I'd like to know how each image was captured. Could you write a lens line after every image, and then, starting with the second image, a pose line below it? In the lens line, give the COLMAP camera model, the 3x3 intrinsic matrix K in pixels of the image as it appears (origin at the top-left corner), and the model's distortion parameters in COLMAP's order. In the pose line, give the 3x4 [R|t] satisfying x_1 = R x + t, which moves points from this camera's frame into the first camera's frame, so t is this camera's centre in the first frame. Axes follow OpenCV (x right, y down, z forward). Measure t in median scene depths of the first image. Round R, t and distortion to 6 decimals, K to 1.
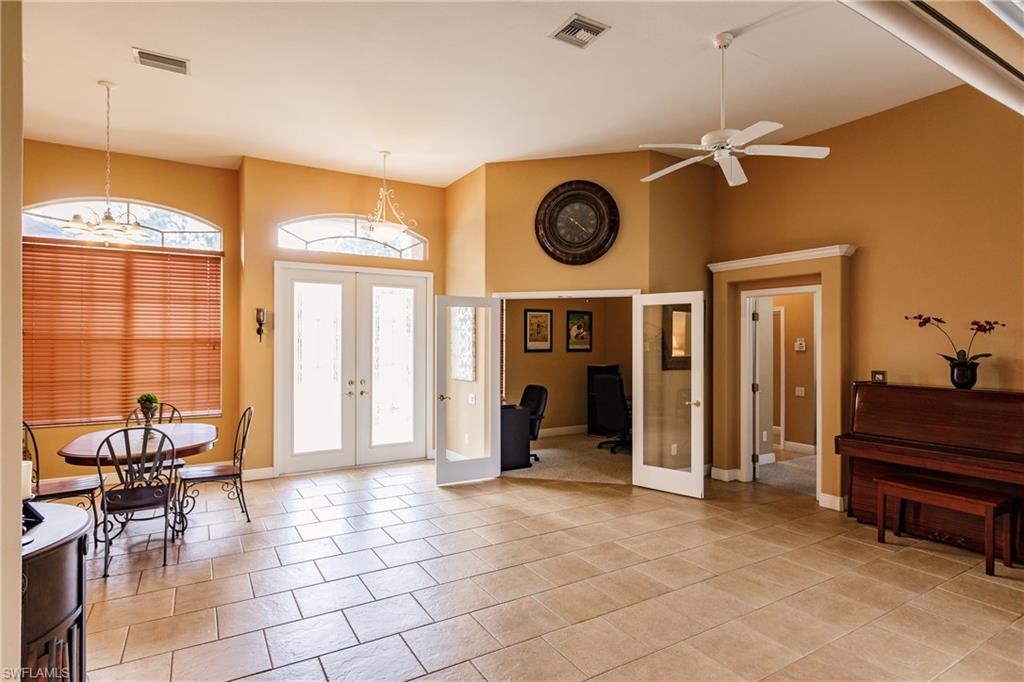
lens RADIAL K [[550.8, 0, 513.9], [0, 550.8, 339.0], [0, 0, 1]] dist [0.004732, -0.001649]
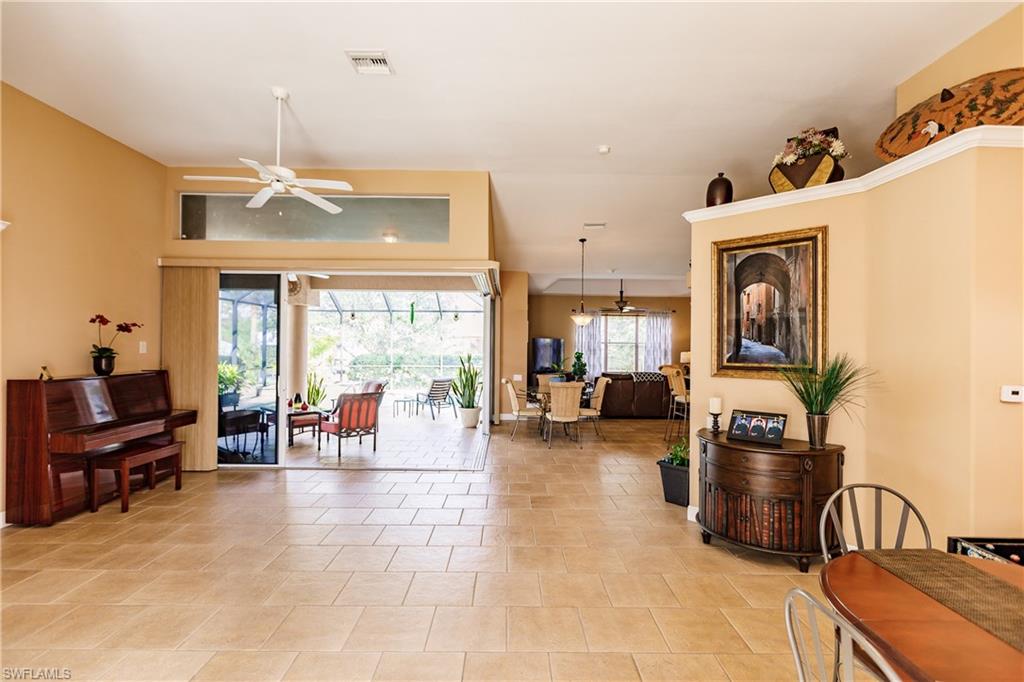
lens RADIAL K [[474.3, 0, 511.0], [0, 474.3, 341.9], [0, 0, 1]] dist [-0.011508, -0.000018]
pose [[-0.860793, -0.007339, 0.508903, -0.321975], [-0.016224, 0.999784, -0.013025, 0.007390], [-0.508697, -0.019469, -0.860726, 0.879639]]
